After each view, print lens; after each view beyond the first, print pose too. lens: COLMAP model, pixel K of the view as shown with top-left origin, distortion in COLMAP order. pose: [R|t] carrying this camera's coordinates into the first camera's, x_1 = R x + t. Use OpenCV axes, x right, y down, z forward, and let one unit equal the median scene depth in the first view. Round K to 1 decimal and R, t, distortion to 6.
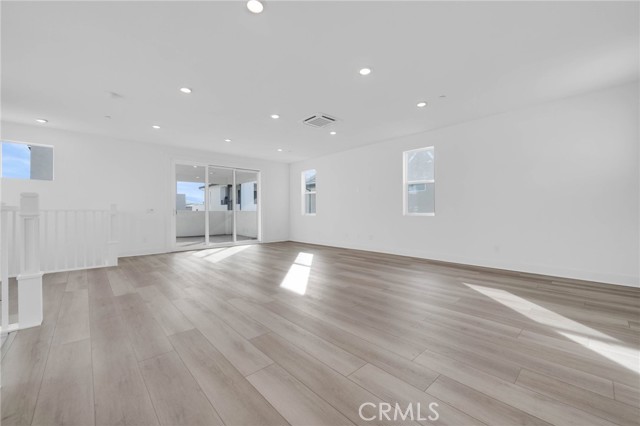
lens RADIAL K [[264.9, 0, 320.0], [0, 264.9, 213.0], [0, 0, 1]] dist [0.001857, 0.000222]
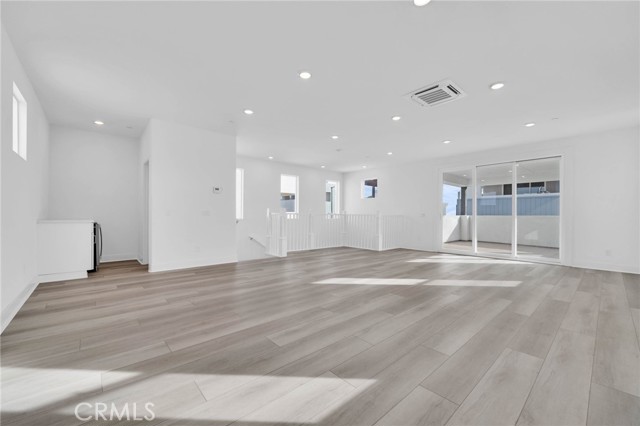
lens RADIAL K [[250.9, 0, 320.0], [0, 250.9, 213.0], [0, 0, 1]] dist [0.000213, -0.000068]
pose [[-0.020996, -0.008200, -0.999746, 1.164716], [-0.002640, 0.999963, -0.008146, -0.008963], [0.999776, 0.002468, -0.021017, 1.109120]]
